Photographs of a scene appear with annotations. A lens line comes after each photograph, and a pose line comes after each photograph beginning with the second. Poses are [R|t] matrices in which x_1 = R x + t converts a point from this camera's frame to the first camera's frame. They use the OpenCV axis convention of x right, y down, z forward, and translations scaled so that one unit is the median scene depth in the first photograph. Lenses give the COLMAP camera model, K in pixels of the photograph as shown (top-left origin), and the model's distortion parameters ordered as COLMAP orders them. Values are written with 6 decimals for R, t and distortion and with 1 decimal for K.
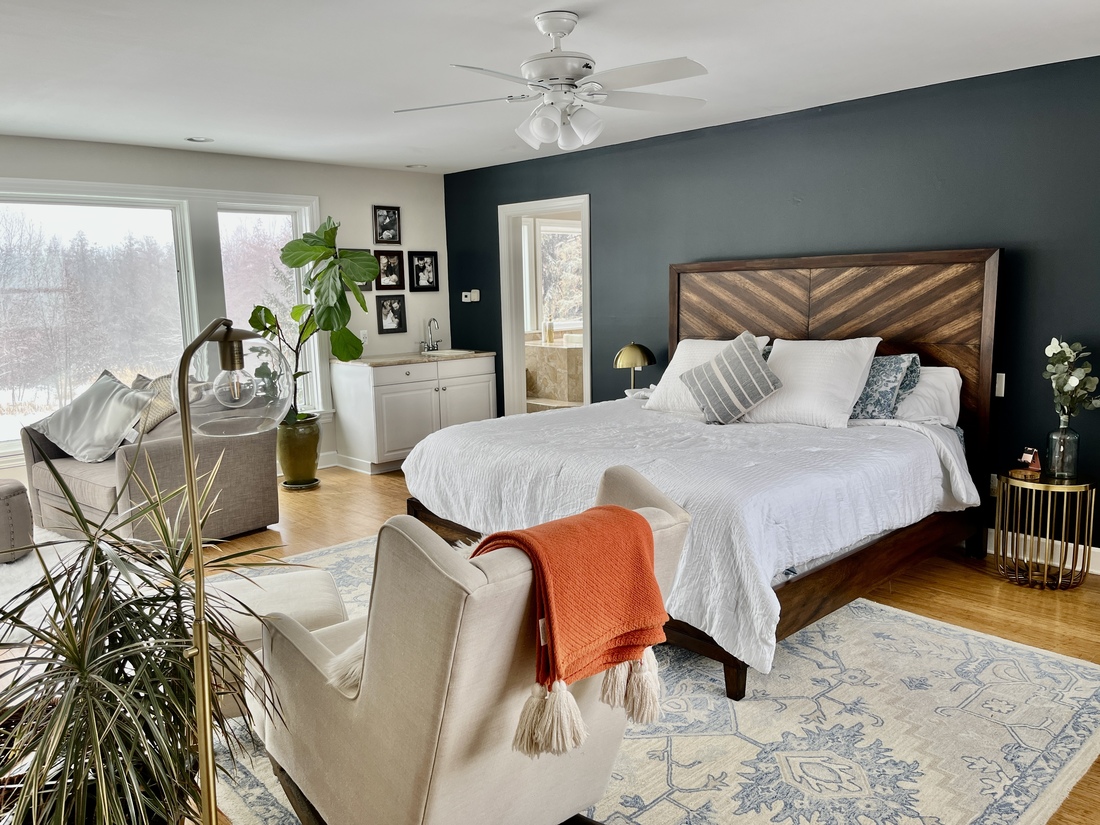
lens RADIAL K [[844.6, 0, 551.7], [0, 844.6, 411.8], [0, 0, 1]] dist [0.036430, -0.069343]
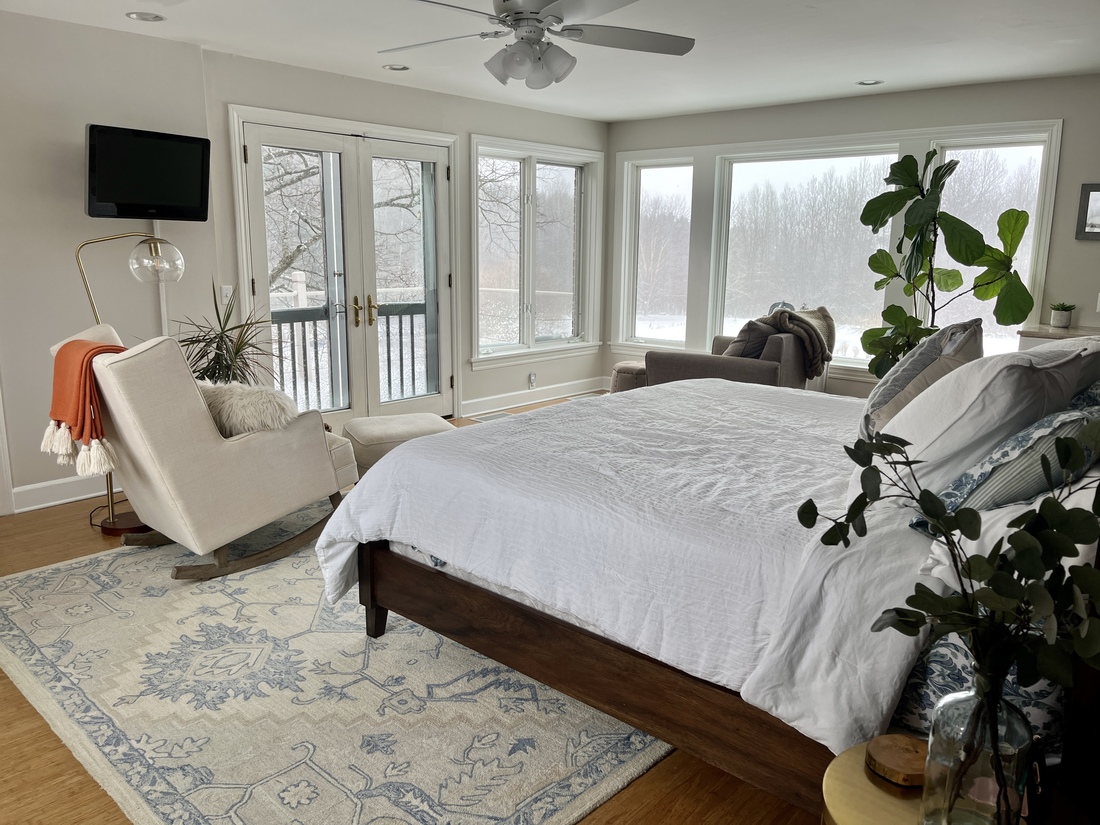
lens RADIAL K [[844.6, 0, 542.0], [0, 844.6, 416.8], [0, 0, 1]] dist [0.036430, -0.069343]
pose [[0.066853, 0.216479, -0.973996, 0.494819], [-0.158141, 0.966139, 0.203879, -0.064367], [0.985151, 0.140399, 0.098823, 0.453260]]
